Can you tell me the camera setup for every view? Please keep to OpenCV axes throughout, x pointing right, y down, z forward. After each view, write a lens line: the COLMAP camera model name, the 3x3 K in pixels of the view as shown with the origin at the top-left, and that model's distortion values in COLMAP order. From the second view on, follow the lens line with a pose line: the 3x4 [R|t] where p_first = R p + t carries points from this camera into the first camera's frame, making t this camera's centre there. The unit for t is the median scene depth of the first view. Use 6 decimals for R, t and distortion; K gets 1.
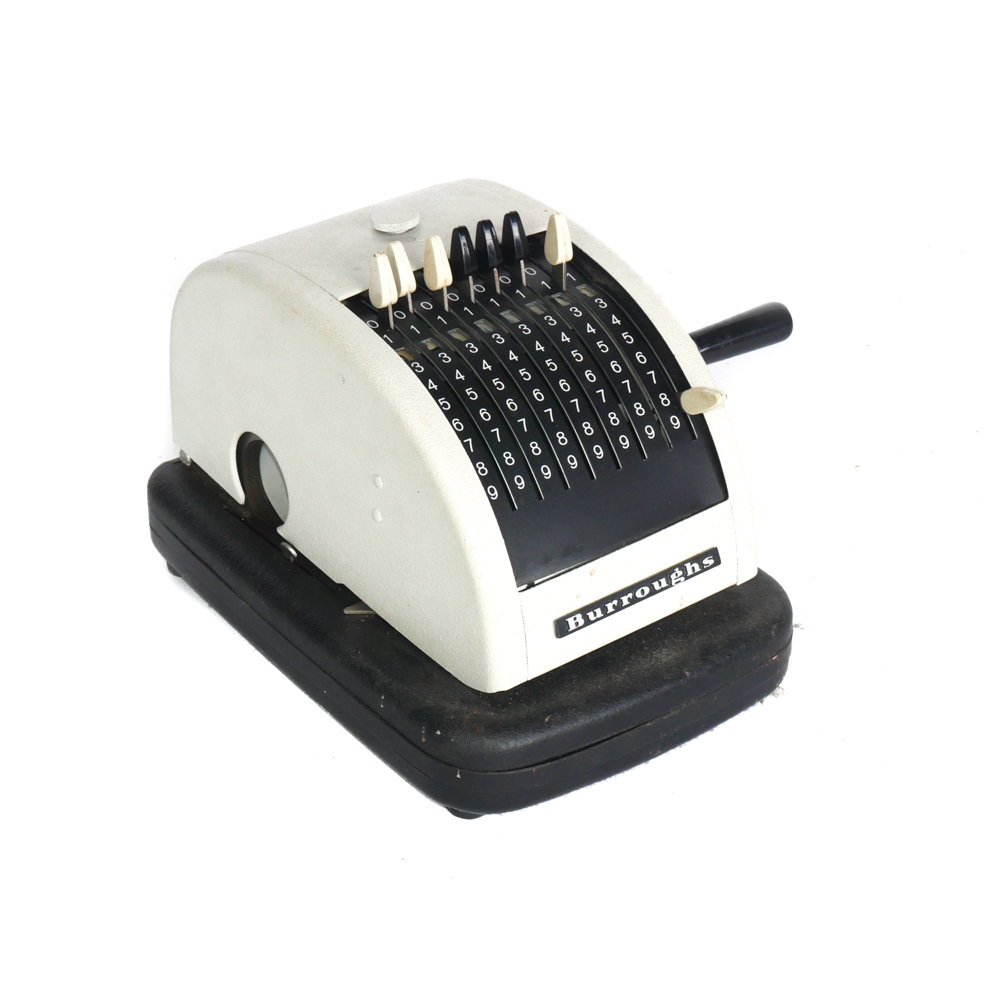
lens RADIAL K [[2364.2, 0, 503.7], [0, 2364.2, 500.0], [0, 0, 1]] dist [-0.092649, 0.000000]
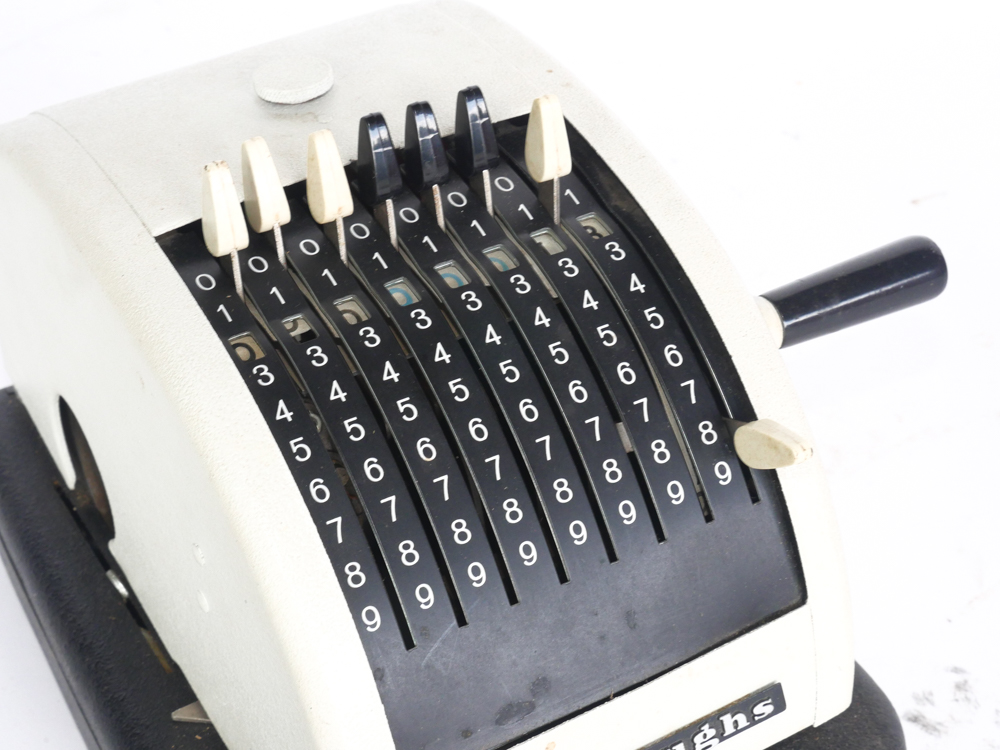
lens RADIAL K [[1916.2, 0, 491.1], [0, 1916.2, 372.1], [0, 0, 1]] dist [0.053261, 0.000000]
pose [[0.991832, 0.070772, -0.106113, 0.064736], [-0.056478, 0.989622, 0.132132, -0.117364], [0.114363, -0.125060, 0.985536, 0.536168]]
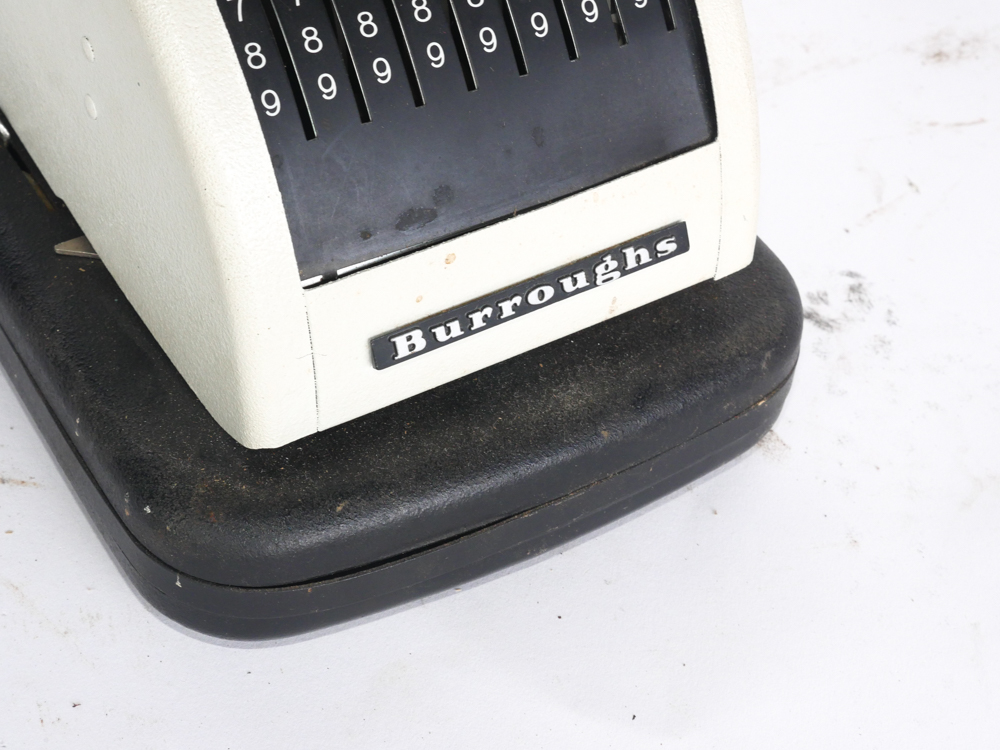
lens RADIAL K [[1916.2, 0, 500.5], [0, 1916.2, 369.9], [0, 0, 1]] dist [0.053261, 0.000000]
pose [[0.992619, 0.117756, -0.028994, 0.063963], [-0.108518, 0.969191, 0.221116, -0.044427], [0.054138, -0.216337, 0.974816, 0.538497]]
